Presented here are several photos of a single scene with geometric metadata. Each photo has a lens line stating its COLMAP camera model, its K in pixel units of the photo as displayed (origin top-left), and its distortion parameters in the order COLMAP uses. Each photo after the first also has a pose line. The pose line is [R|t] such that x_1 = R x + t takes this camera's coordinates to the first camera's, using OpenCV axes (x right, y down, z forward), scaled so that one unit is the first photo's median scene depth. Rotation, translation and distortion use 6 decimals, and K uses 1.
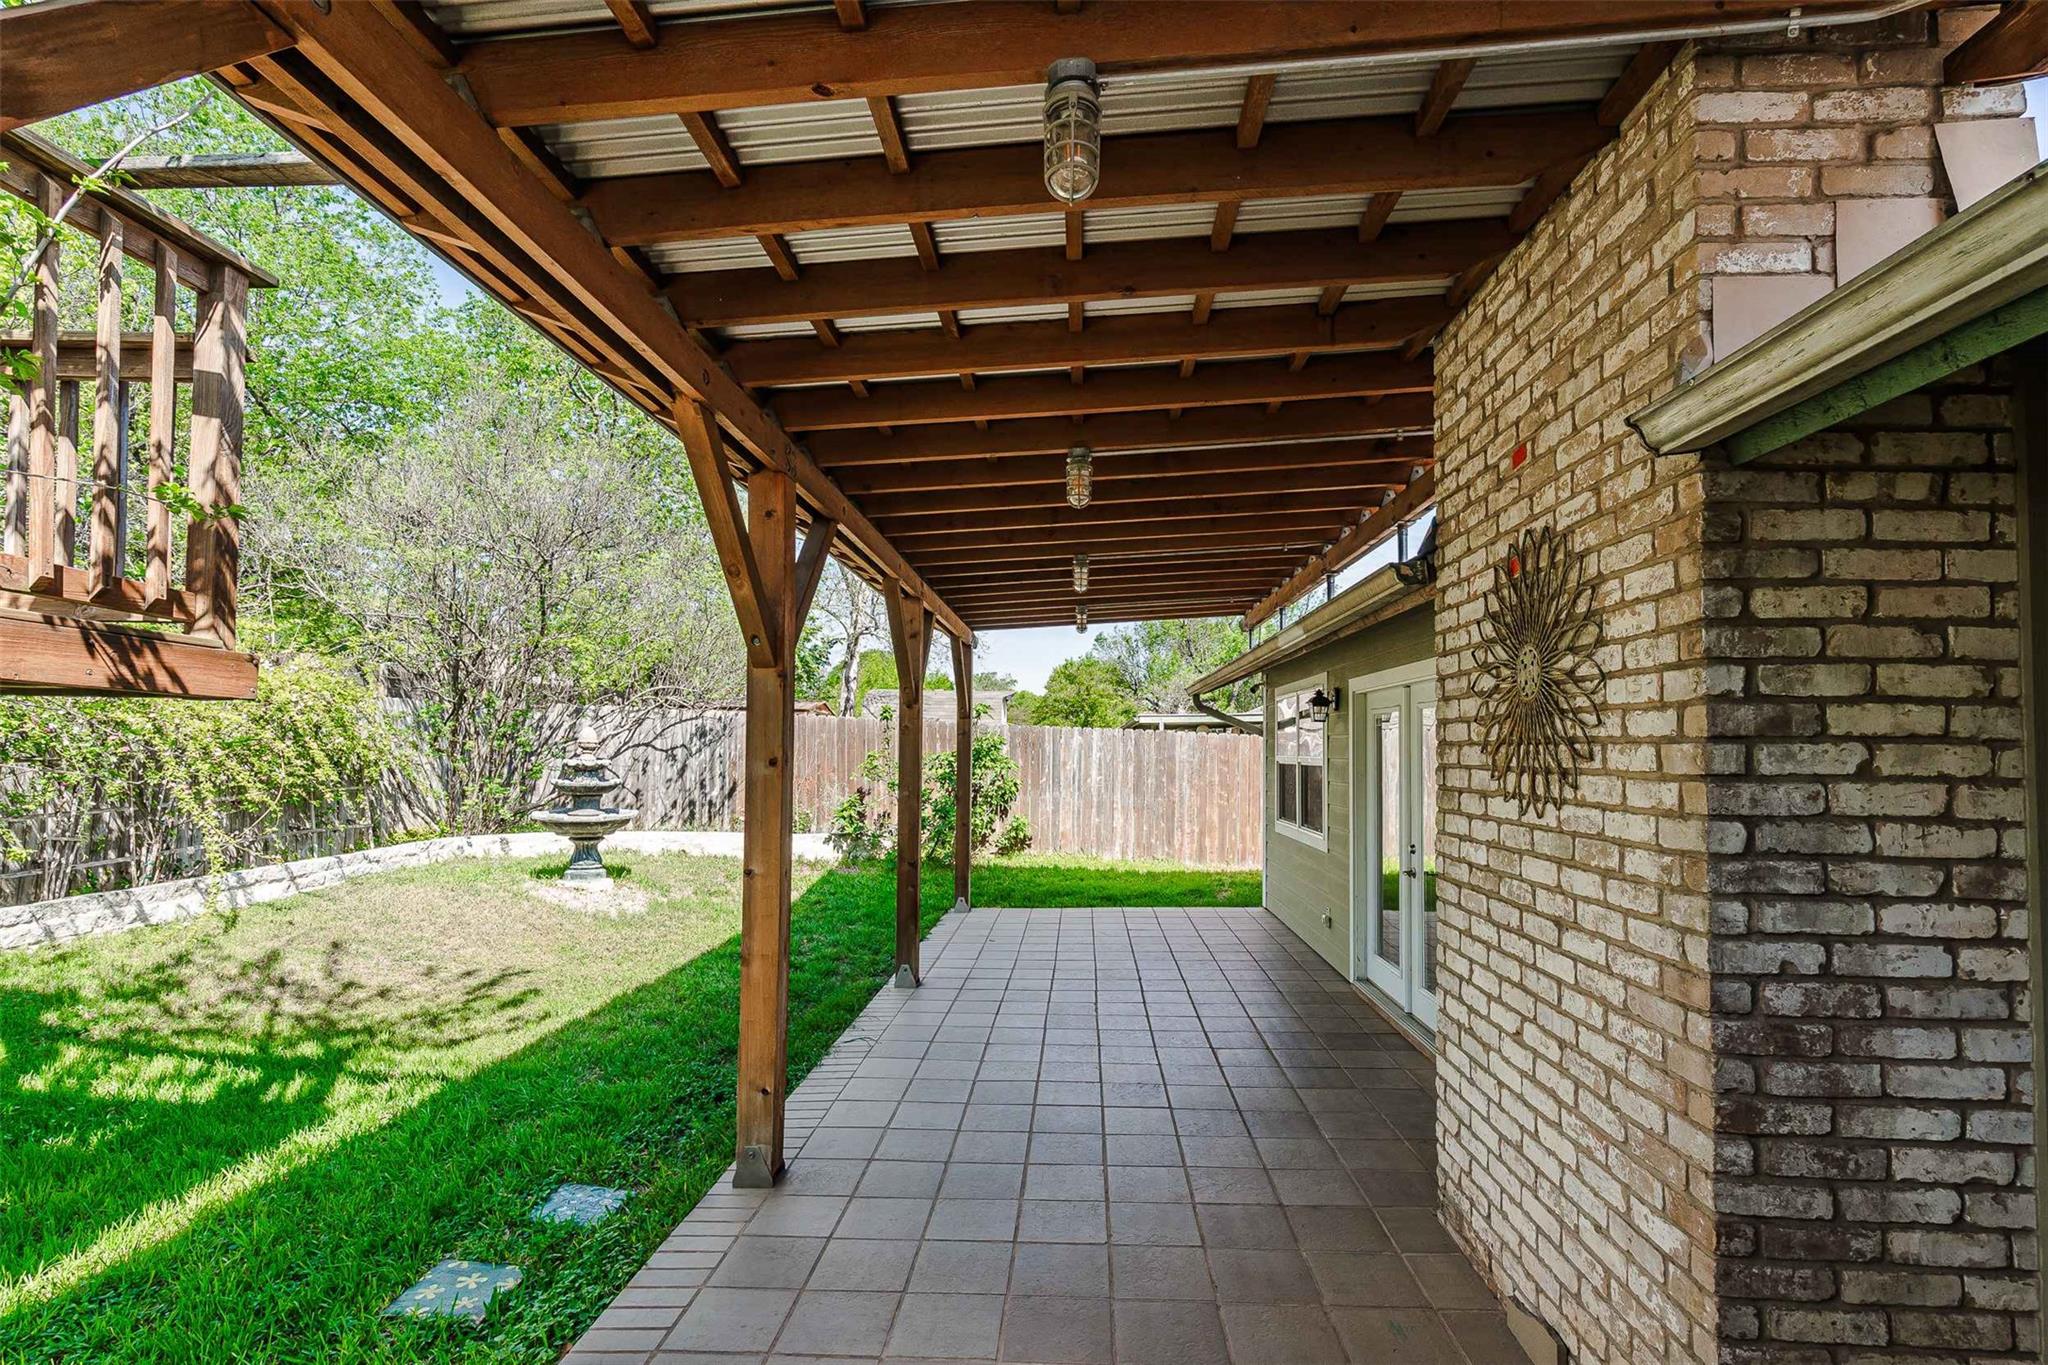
lens RADIAL K [[942.0, 0, 1031.3], [0, 942.0, 712.1], [0, 0, 1]] dist [0.000080, 0.000010]
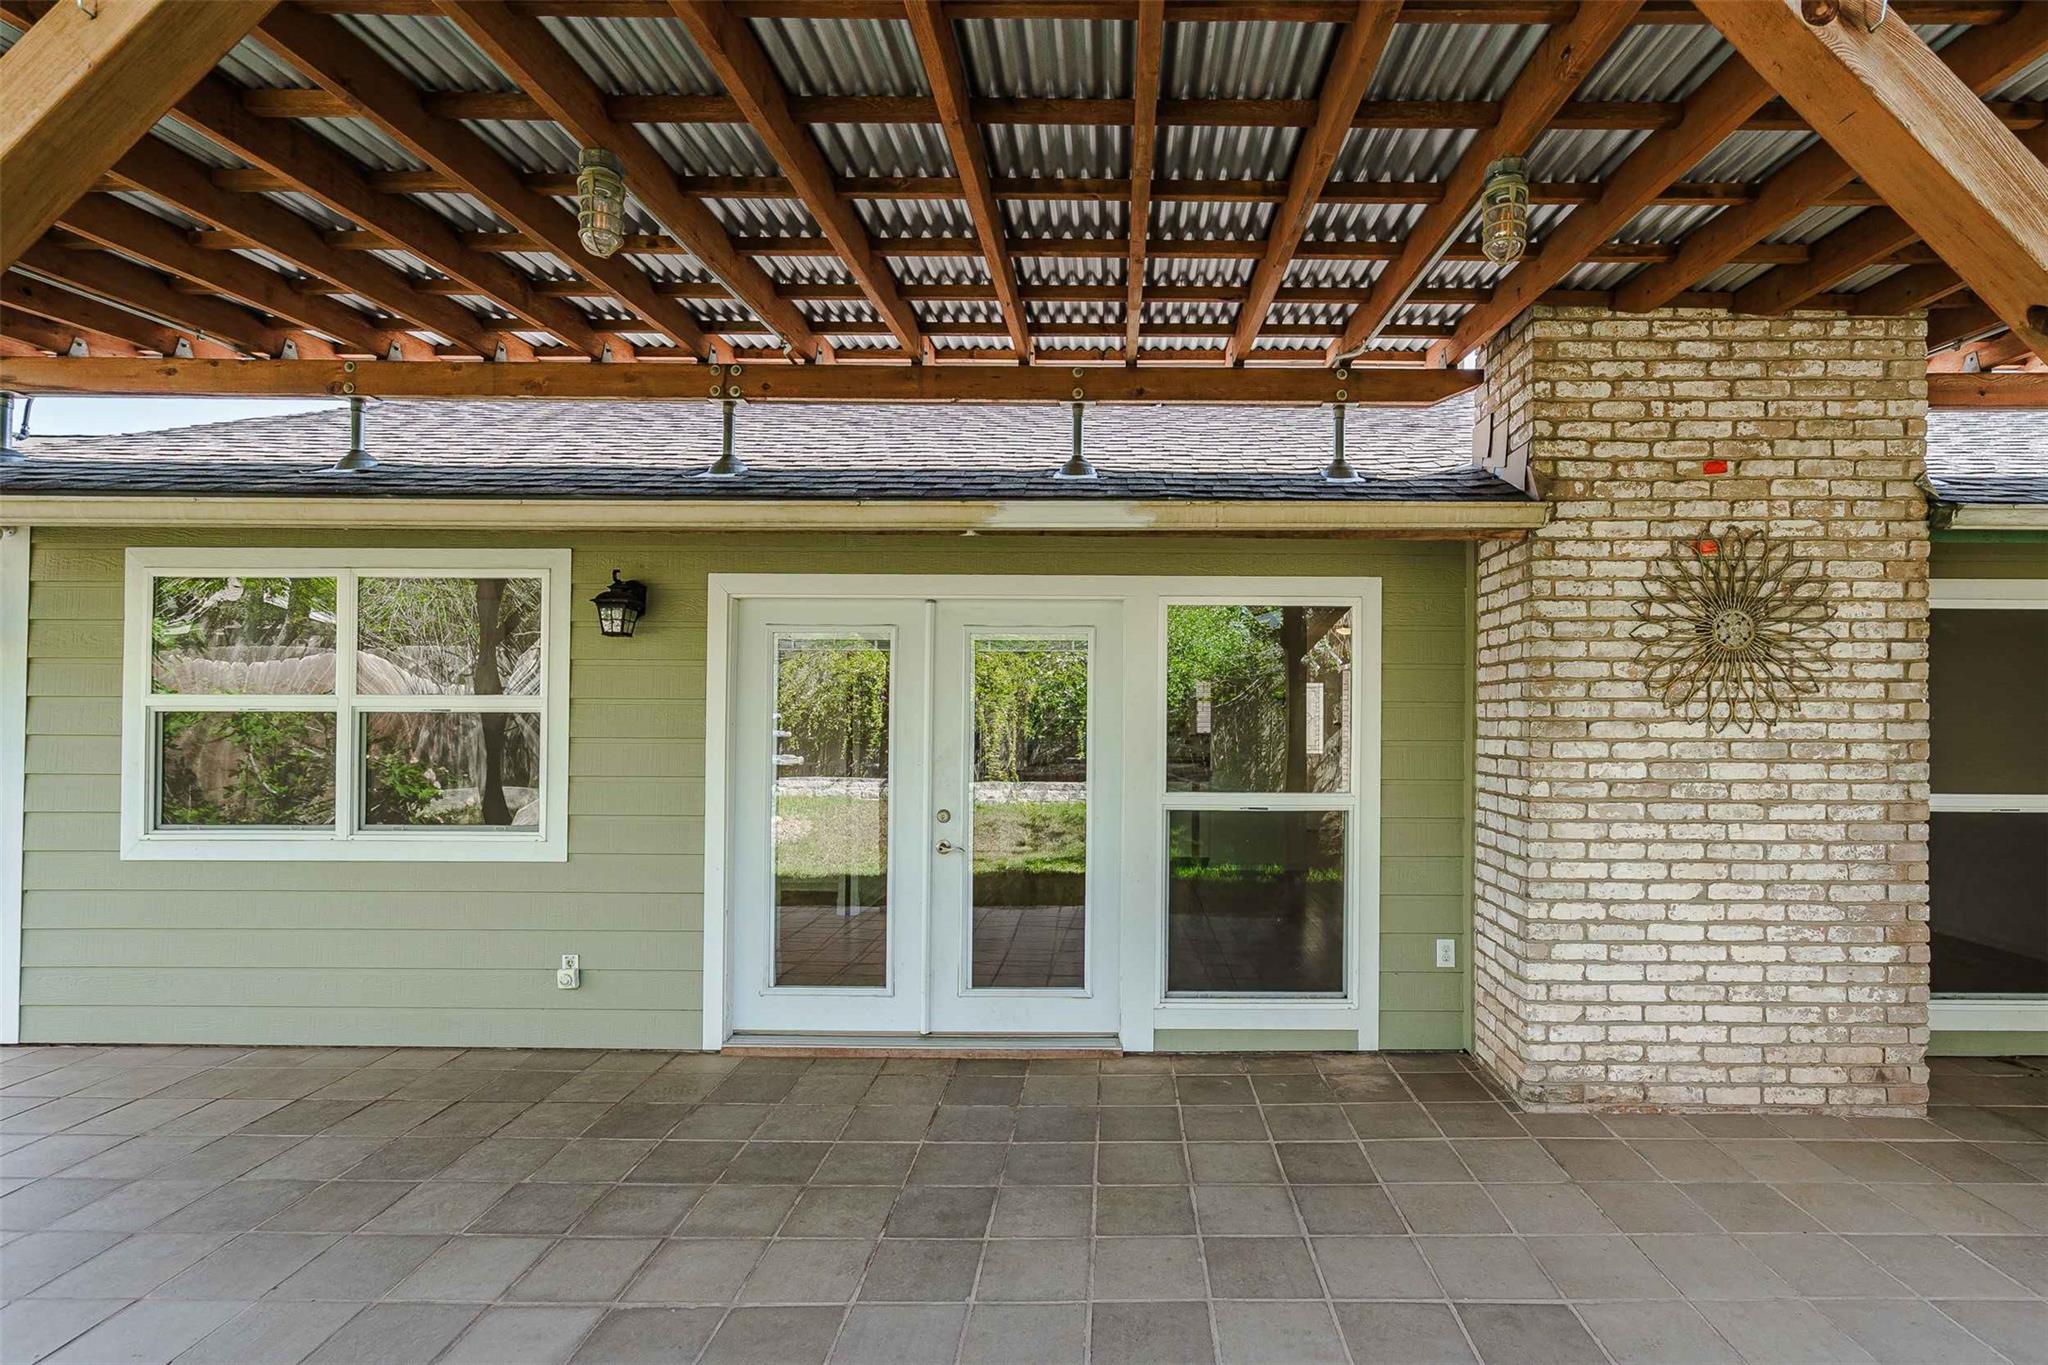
lens RADIAL K [[1002.9, 0, 1019.5], [0, 1002.9, 688.7], [0, 0, 1]] dist [0.000327, 0.000332]
pose [[-0.055446, 0.002641, 0.998458, -1.056469], [-0.042343, 0.999091, -0.004994, 0.115091], [-0.997563, -0.042555, -0.055284, 2.536745]]
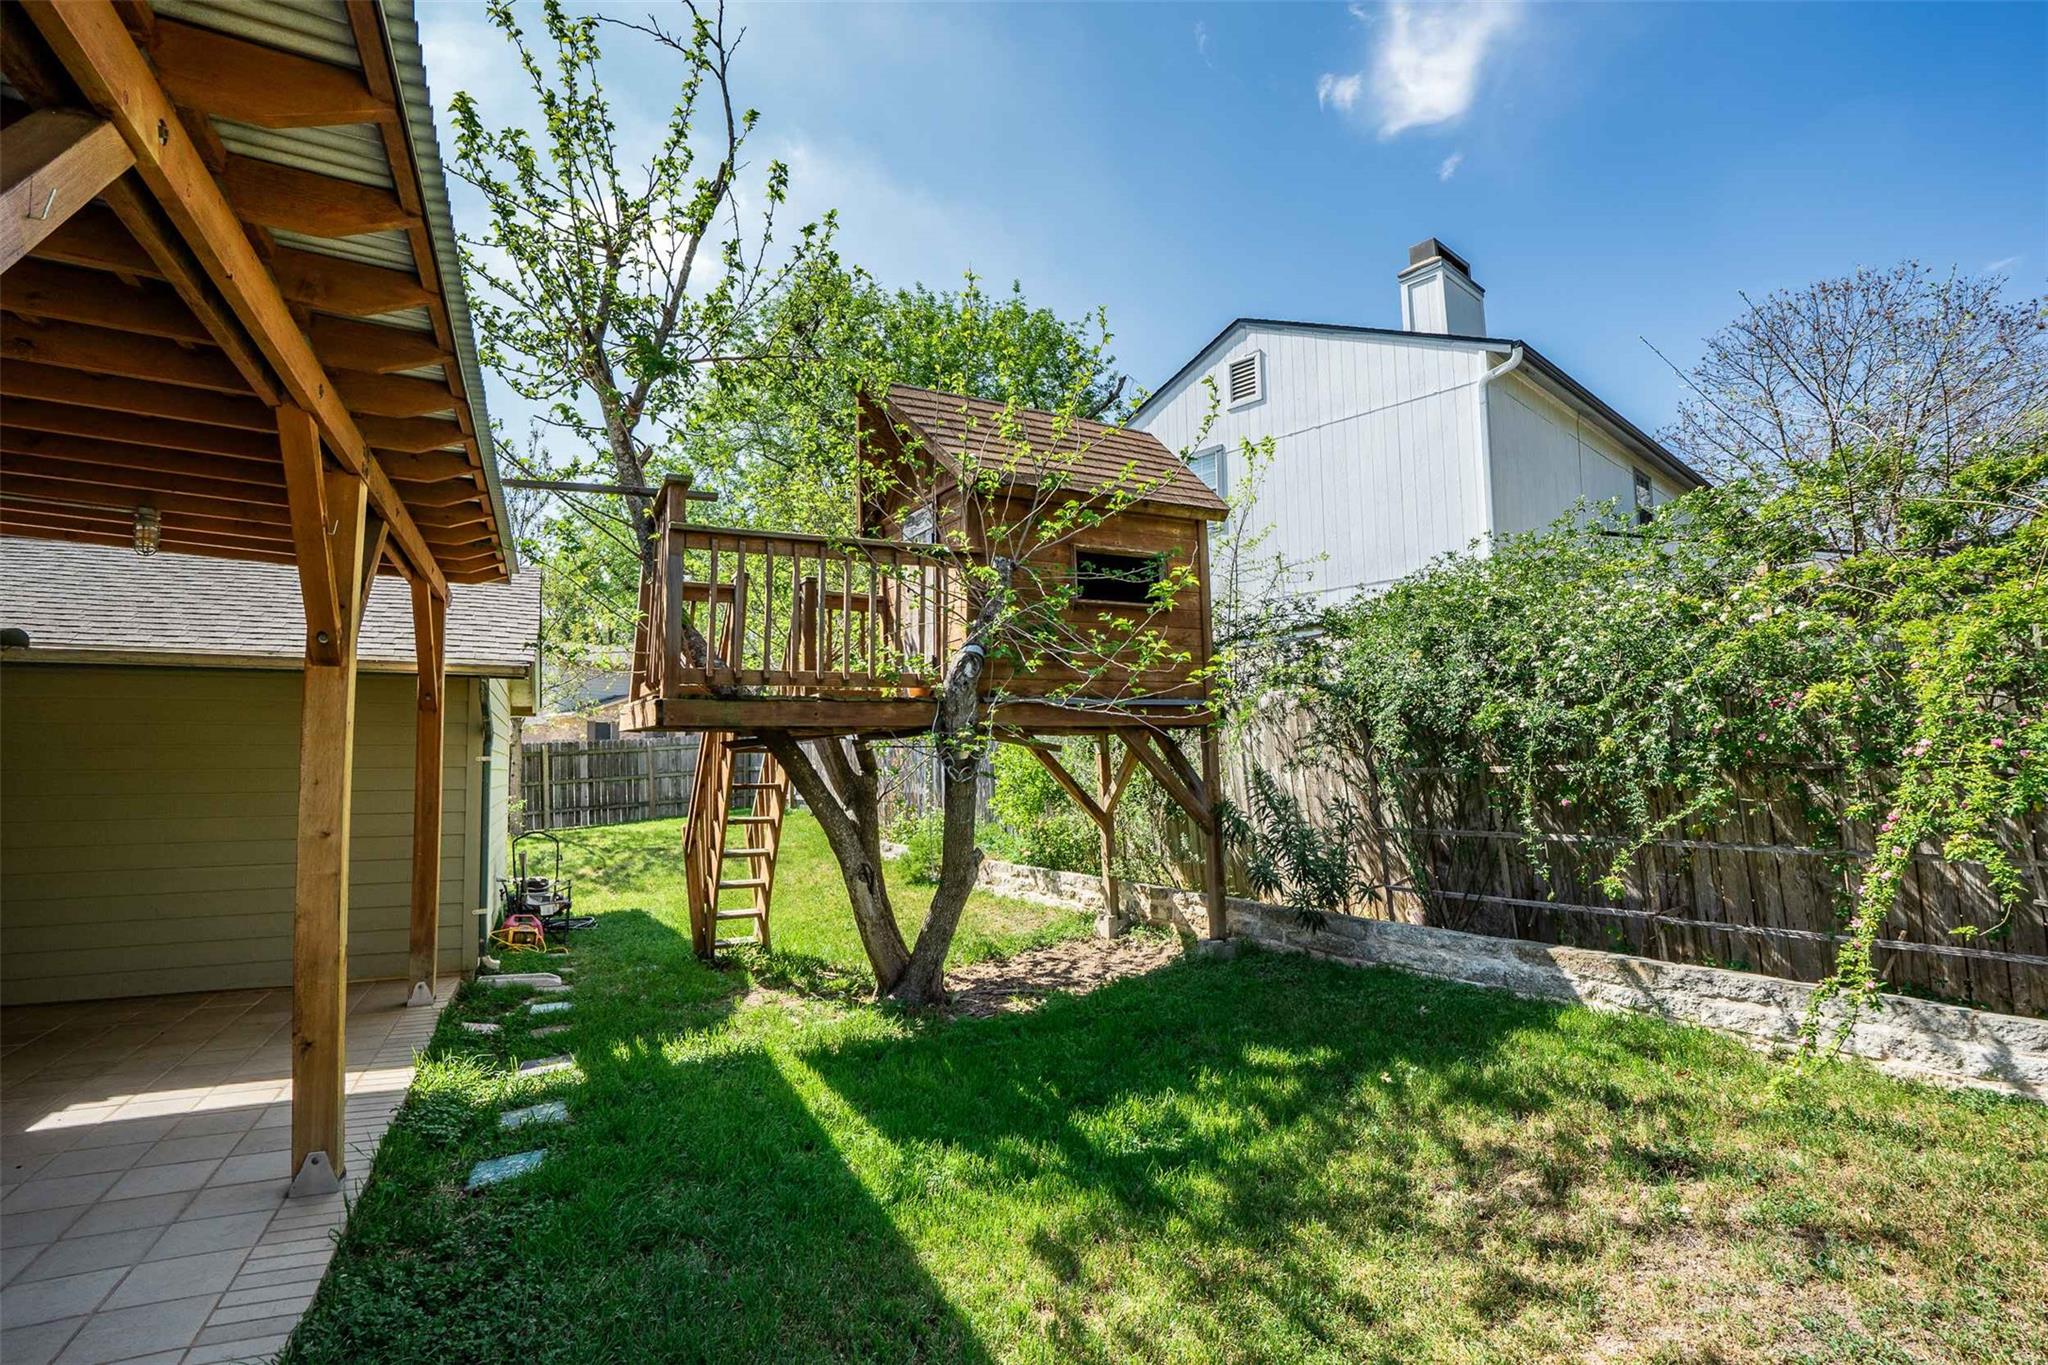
lens RADIAL K [[1002.9, 0, 1019.5], [0, 1002.9, 688.7], [0, 0, 1]] dist [0.000327, 0.000332]
pose [[-0.888257, -0.028279, -0.458476, -0.759361], [0.025709, 0.993478, -0.111087, 0.196210], [0.458627, -0.110460, -0.881737, 3.923724]]
